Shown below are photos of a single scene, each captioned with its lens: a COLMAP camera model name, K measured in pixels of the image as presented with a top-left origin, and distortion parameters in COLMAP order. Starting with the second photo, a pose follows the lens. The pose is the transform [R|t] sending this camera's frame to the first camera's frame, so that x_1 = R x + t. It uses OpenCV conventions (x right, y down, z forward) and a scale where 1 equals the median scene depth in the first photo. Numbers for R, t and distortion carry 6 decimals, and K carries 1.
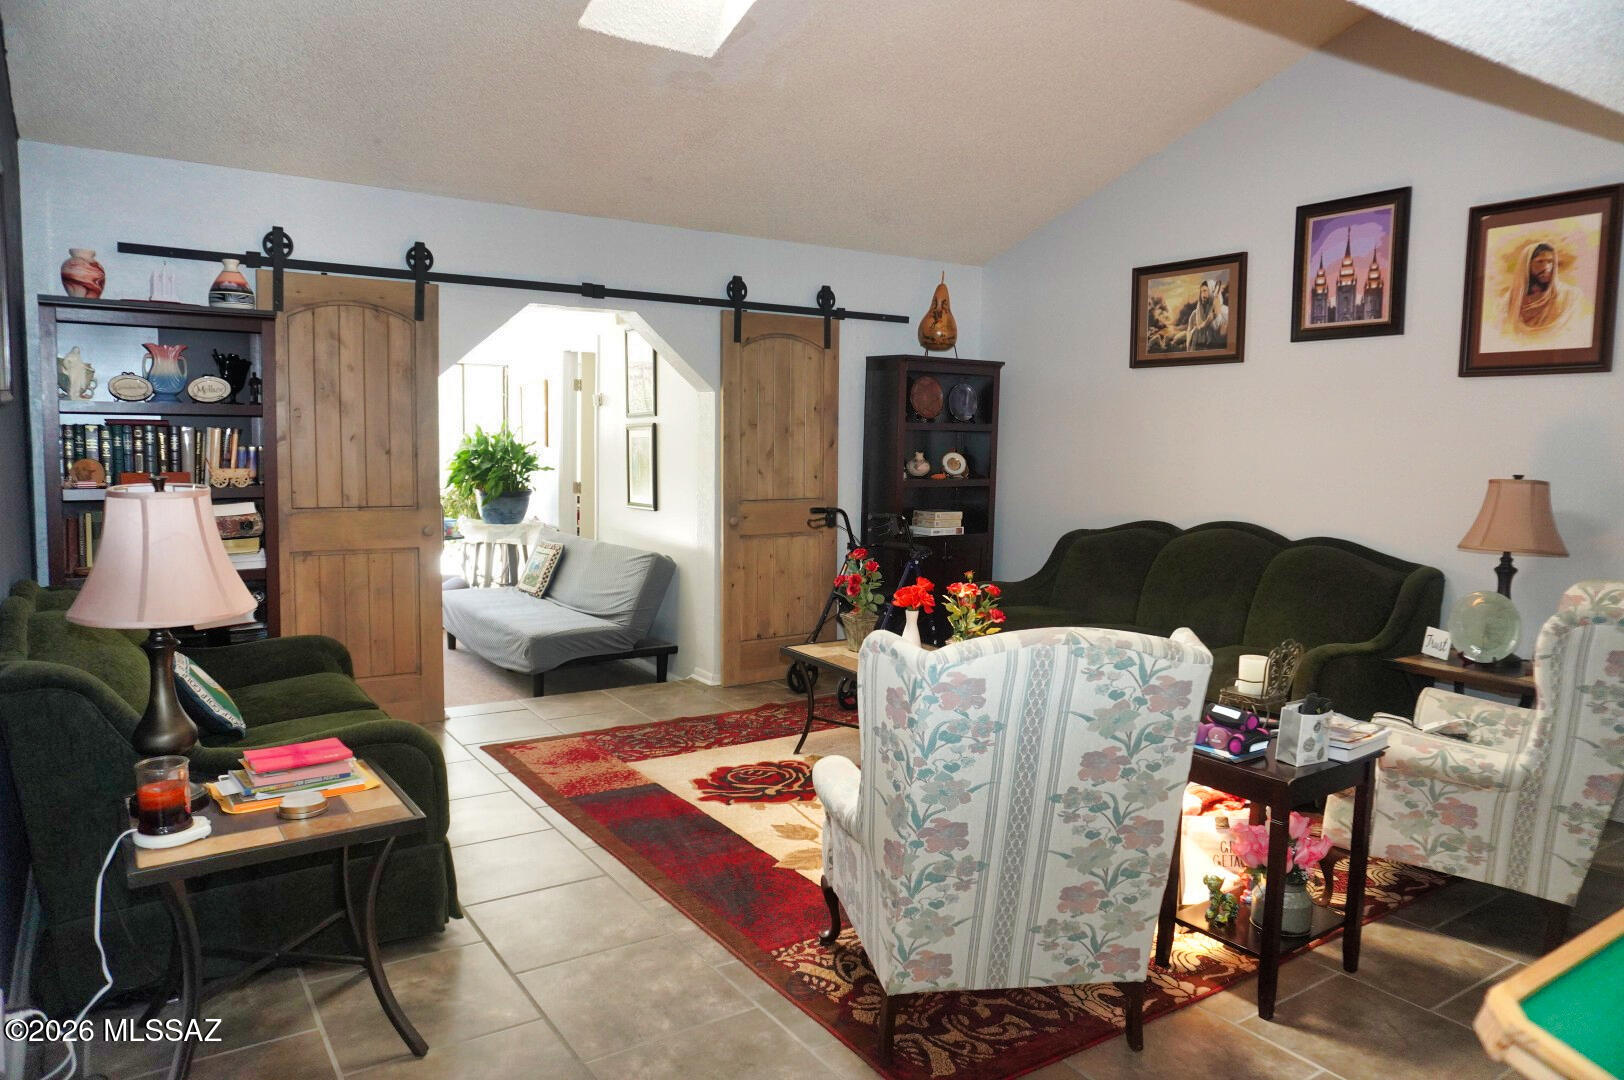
lens RADIAL K [[1092.8, 0, 814.8], [0, 1092.8, 548.3], [0, 0, 1]] dist [-0.003658, -0.000395]
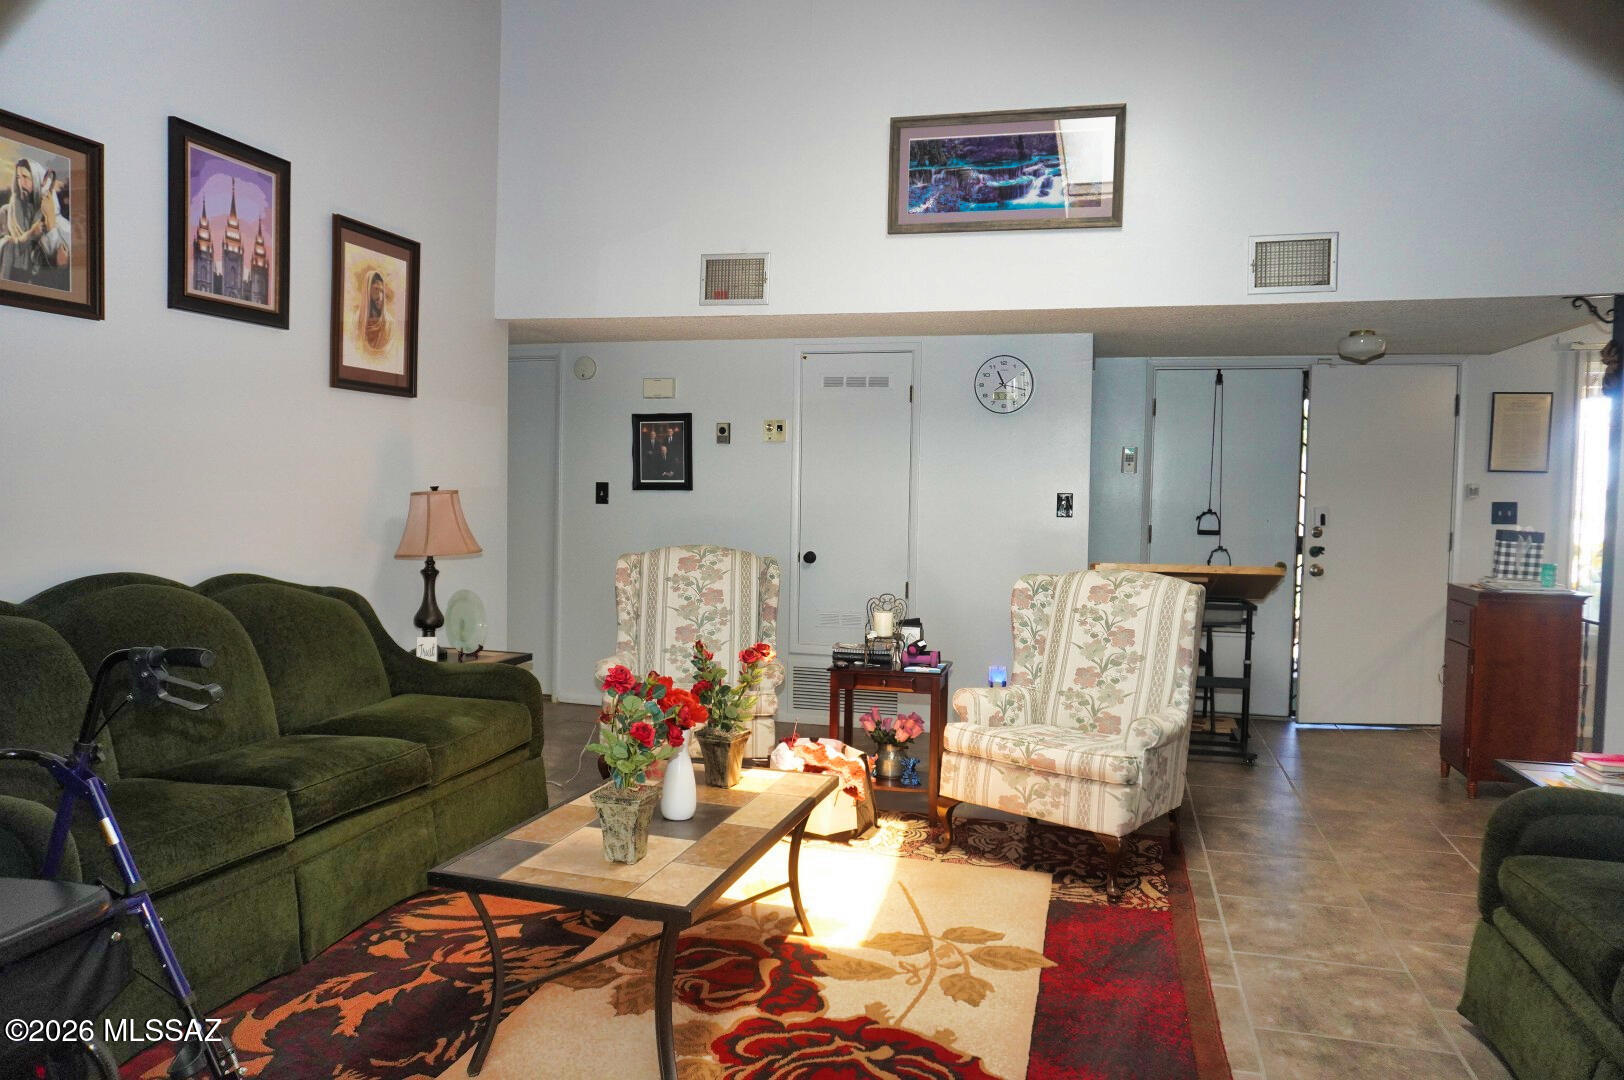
lens RADIAL K [[1092.8, 0, 814.8], [0, 1092.8, 548.3], [0, 0, 1]] dist [-0.003658, -0.000395]
pose [[-0.660259, -0.074815, 0.747302, -0.408332], [0.042005, 0.989790, 0.136203, -0.124369], [-0.749862, 0.121320, -0.650376, 1.275410]]
